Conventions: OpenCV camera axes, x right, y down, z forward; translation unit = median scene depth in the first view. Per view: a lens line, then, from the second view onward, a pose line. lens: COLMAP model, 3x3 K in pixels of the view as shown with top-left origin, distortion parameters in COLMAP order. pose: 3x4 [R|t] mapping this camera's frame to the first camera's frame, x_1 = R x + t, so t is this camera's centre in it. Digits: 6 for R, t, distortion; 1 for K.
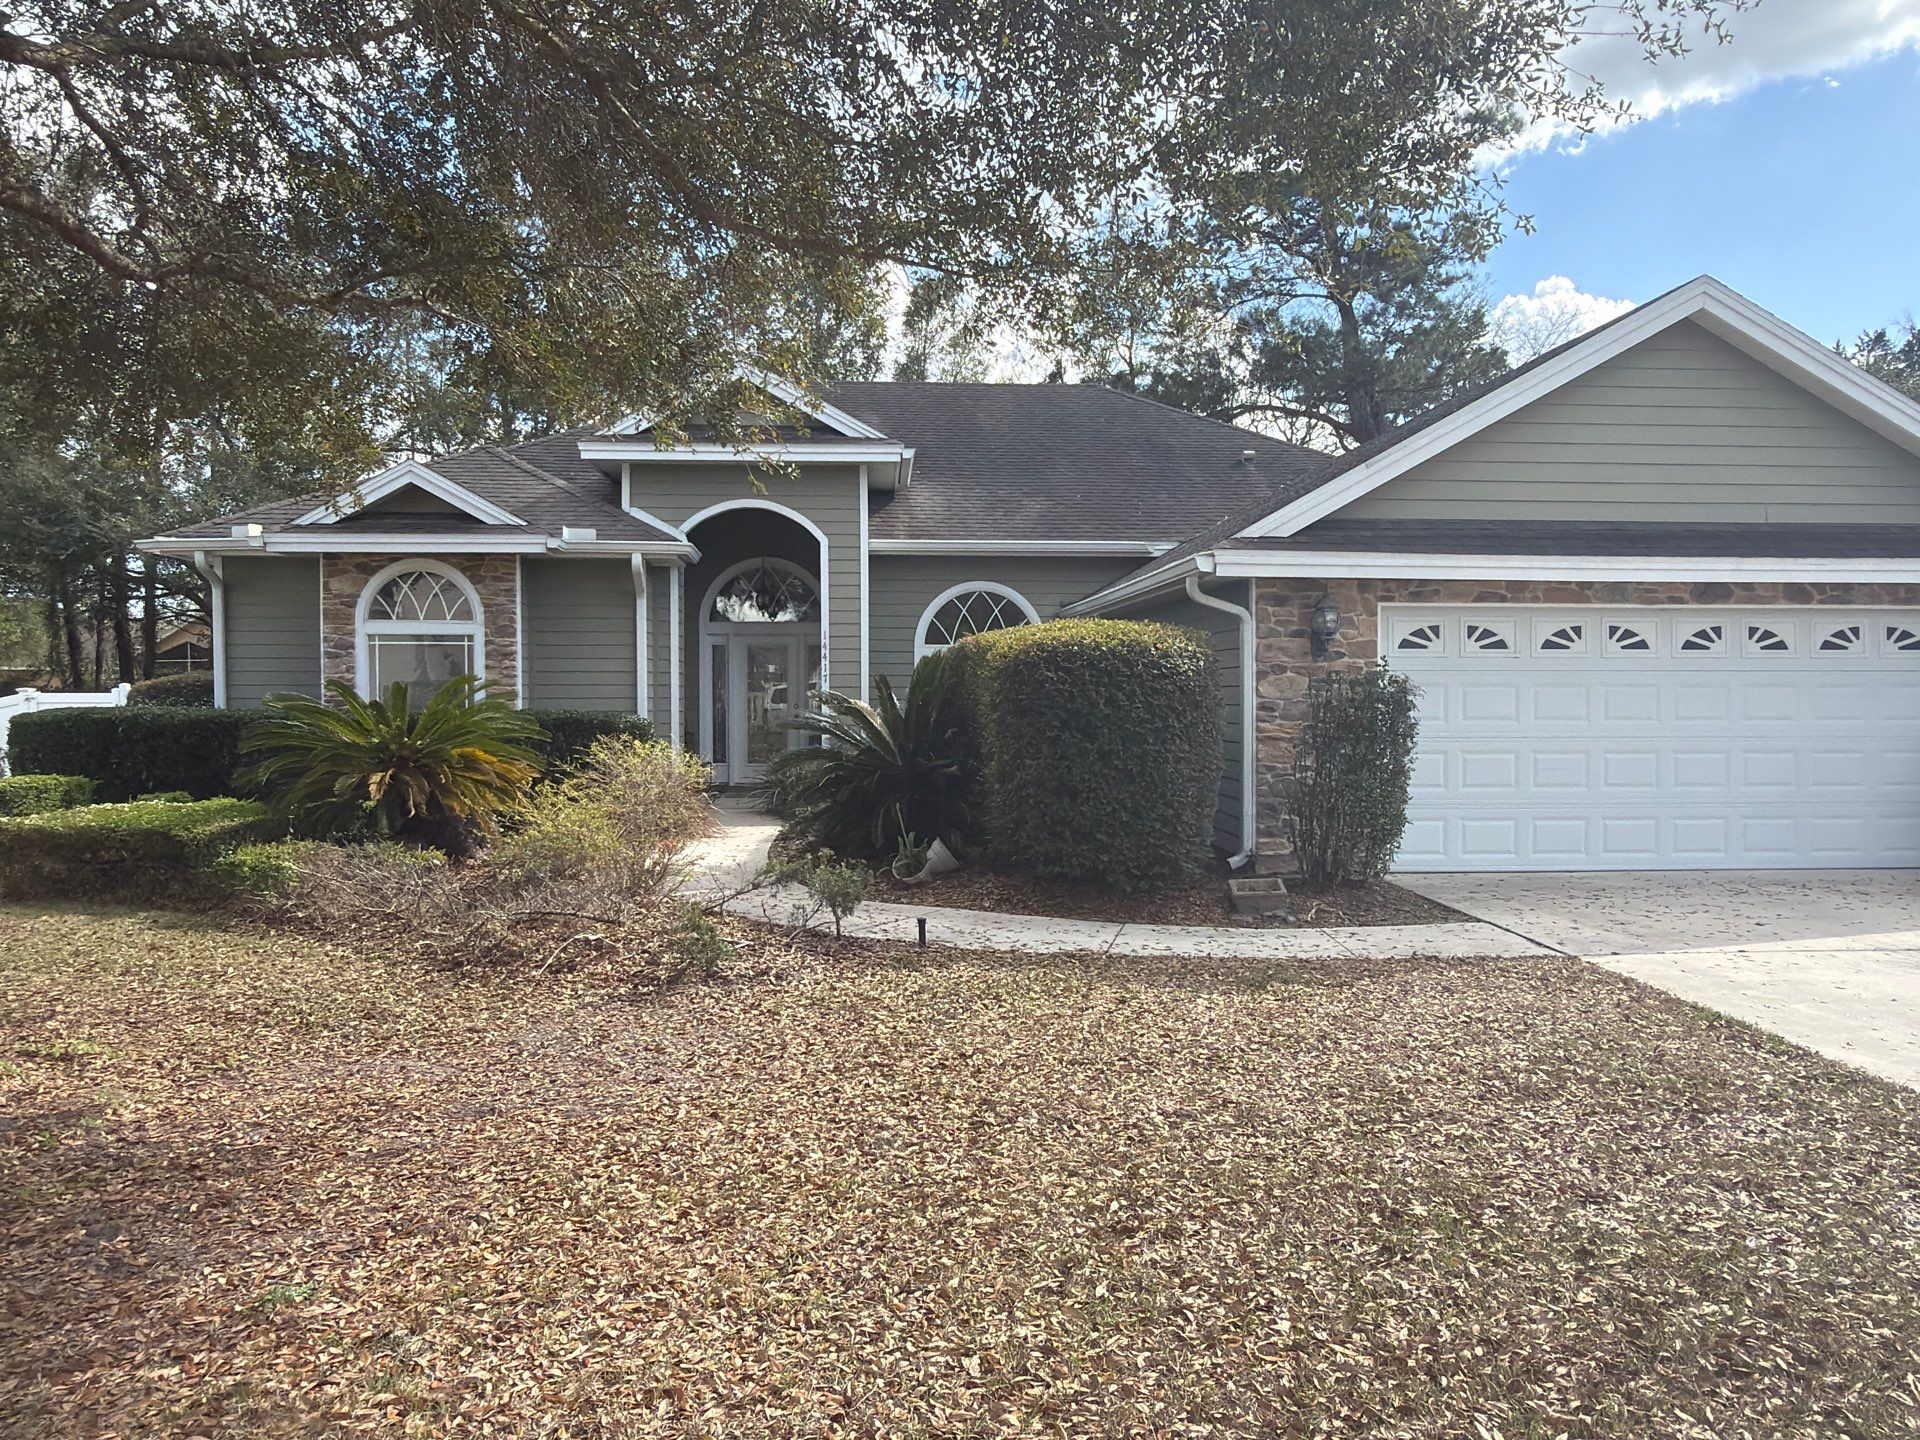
lens RADIAL K [[1376.9, 0, 960.0], [0, 1376.9, 720.0], [0, 0, 1]] dist [-0.000181, -0.002830]
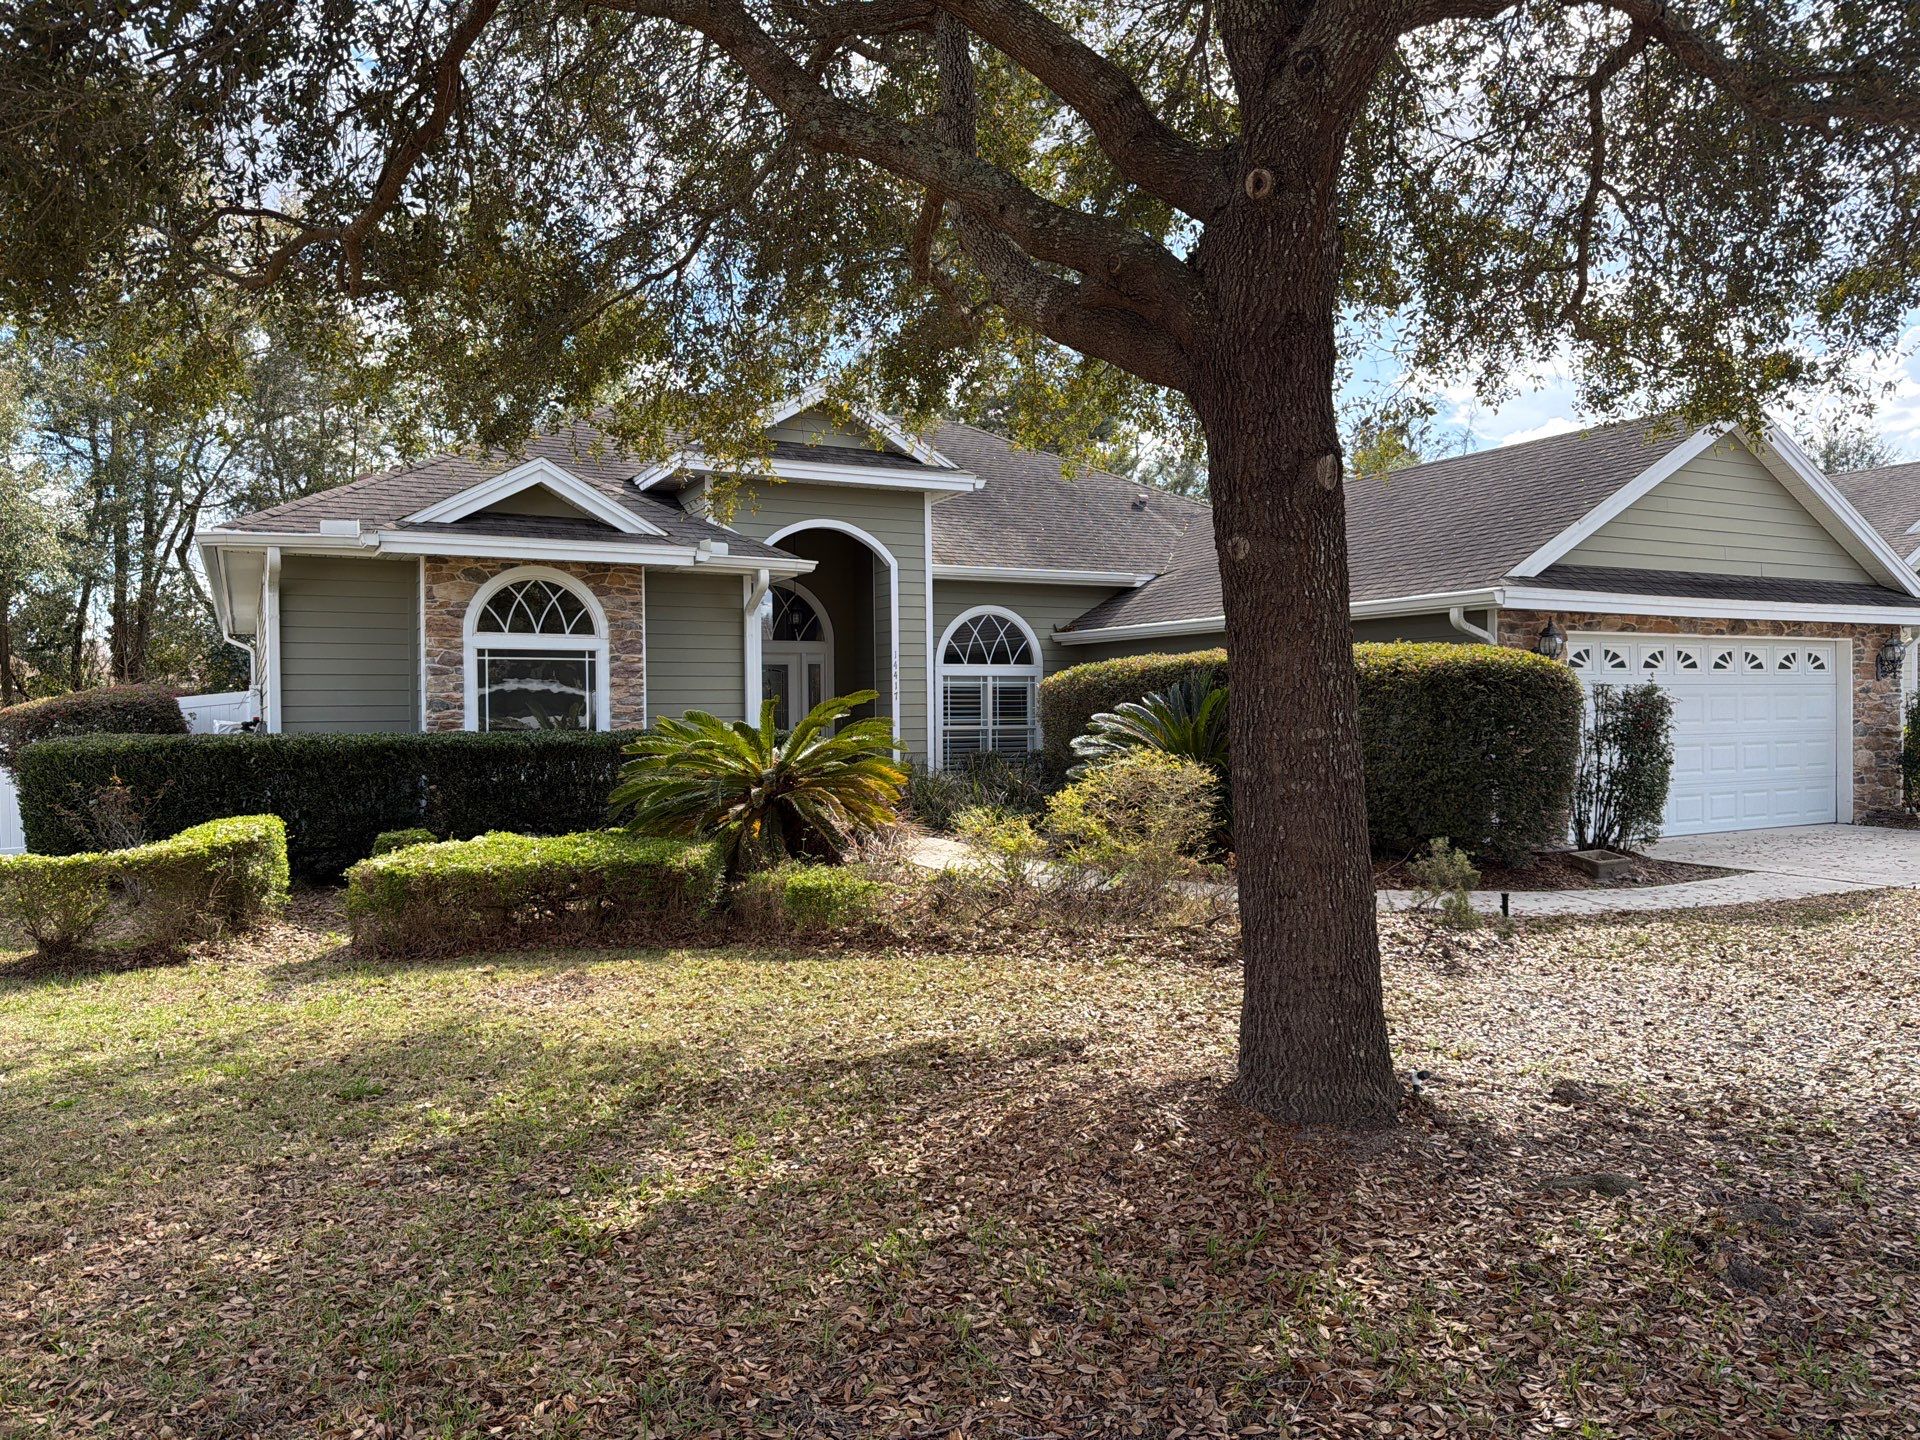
lens RADIAL K [[1335.6, 0, 951.7], [0, 1335.6, 706.4], [0, 0, 1]] dist [0.065286, -0.003760]
pose [[0.909029, -0.007917, 0.416658, -0.517086], [0.018739, 0.999585, -0.021889, 0.000186], [-0.416312, 0.027705, 0.908800, 0.079468]]
